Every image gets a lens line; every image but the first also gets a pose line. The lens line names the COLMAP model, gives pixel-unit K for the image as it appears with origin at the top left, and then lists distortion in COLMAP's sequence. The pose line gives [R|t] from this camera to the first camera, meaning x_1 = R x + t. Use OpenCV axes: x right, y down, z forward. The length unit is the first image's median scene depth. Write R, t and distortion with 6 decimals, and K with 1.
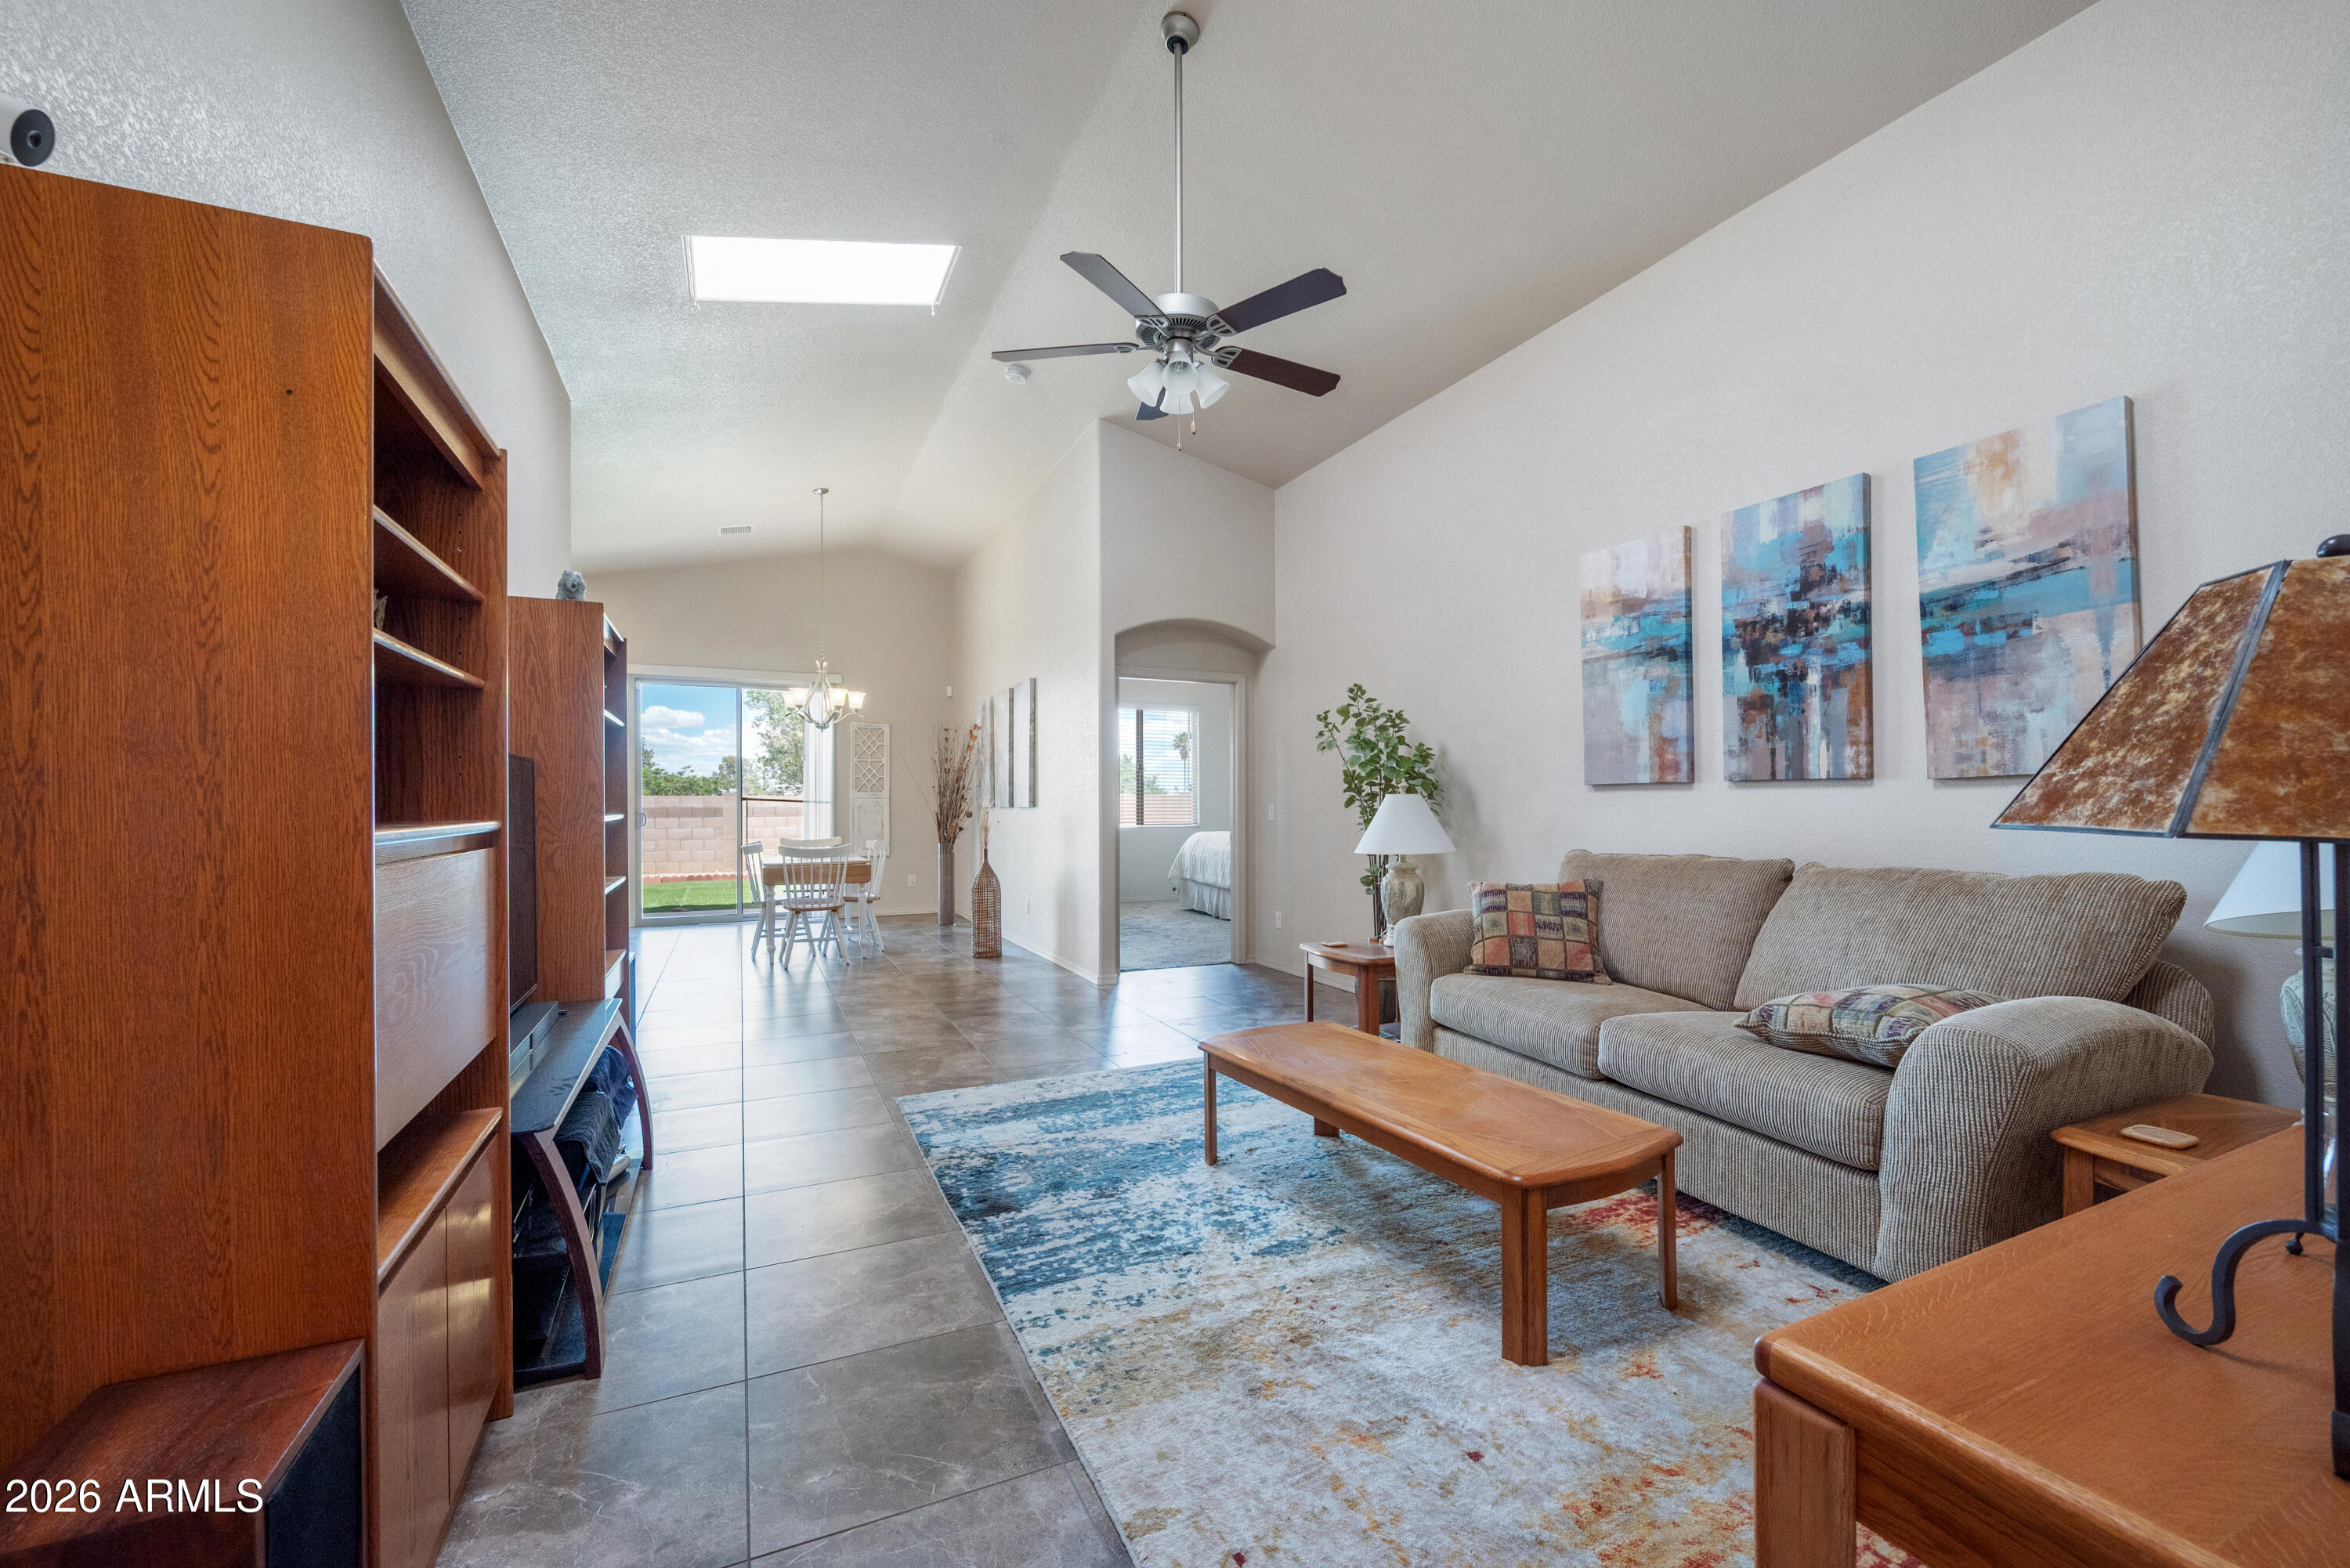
lens RADIAL K [[942.7, 0, 1179.7], [0, 942.7, 799.2], [0, 0, 1]] dist [-0.004379, 0.000068]
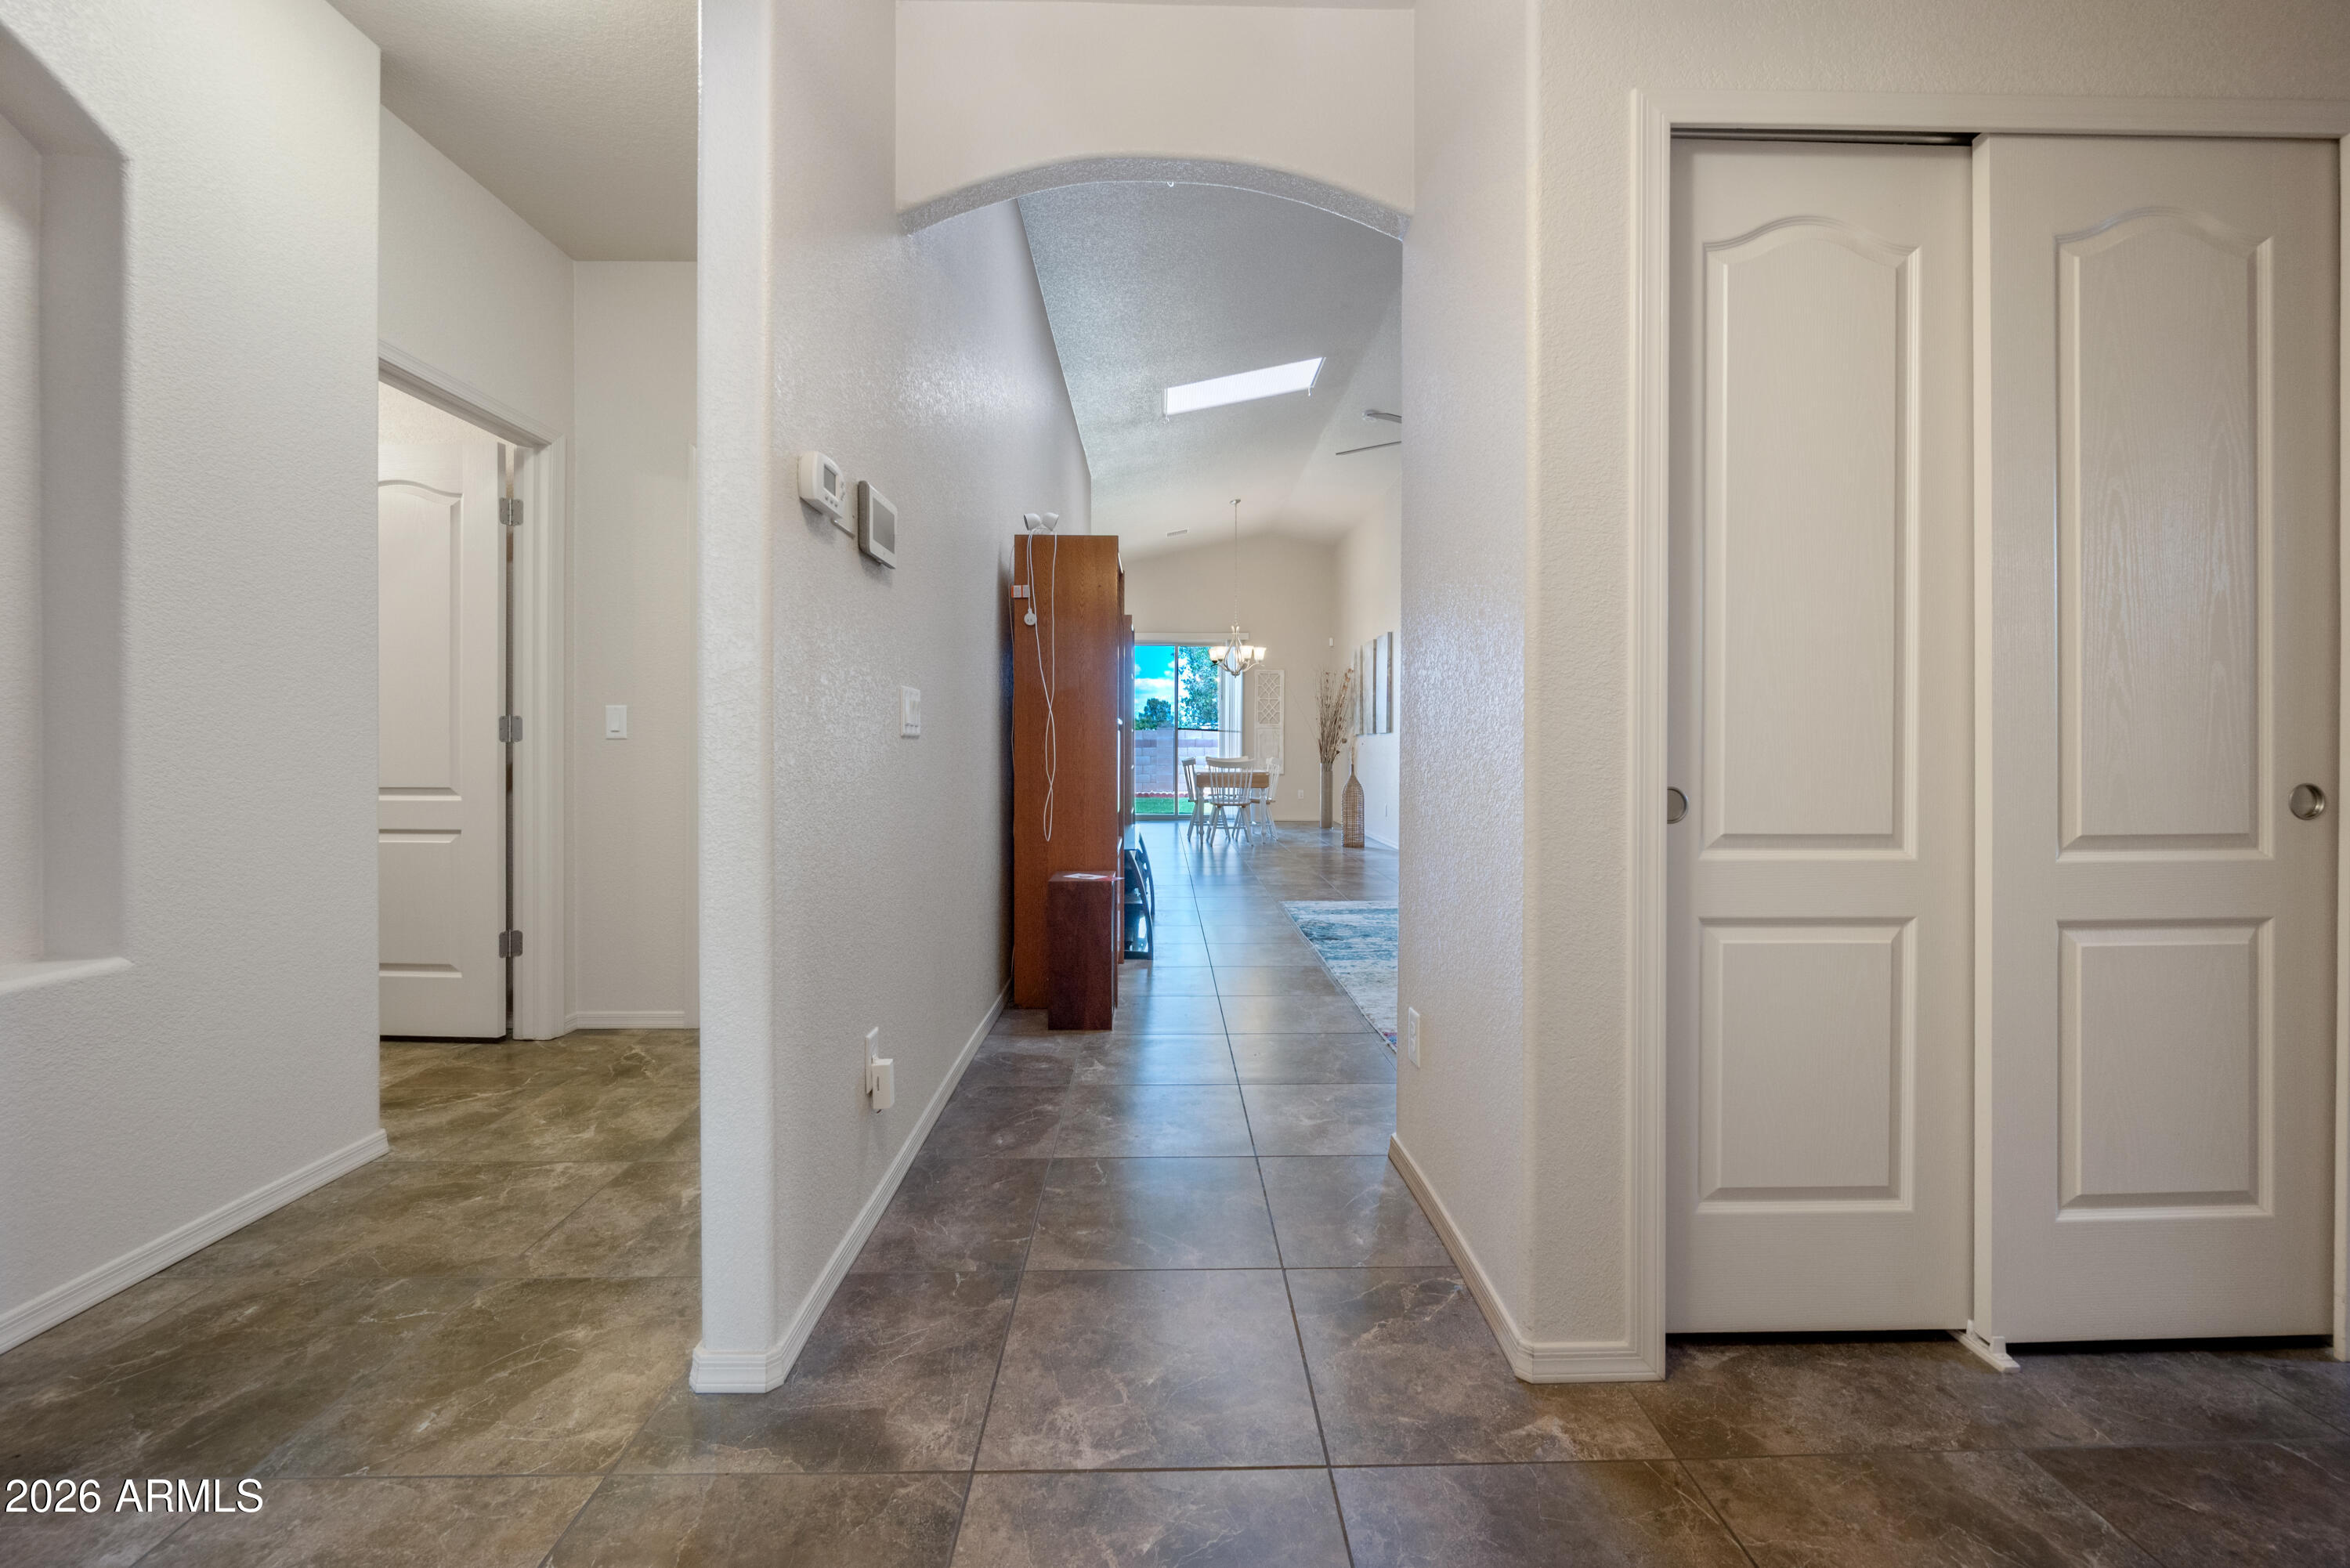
lens RADIAL K [[942.7, 0, 1182.9], [0, 942.7, 764.3], [0, 0, 1]] dist [-0.004379, 0.000068]
pose [[0.916600, 0.013716, -0.399569, 0.099940], [-0.002978, 0.999618, 0.027482, 0.016953], [0.399793, -0.024000, 0.916291, -0.290022]]
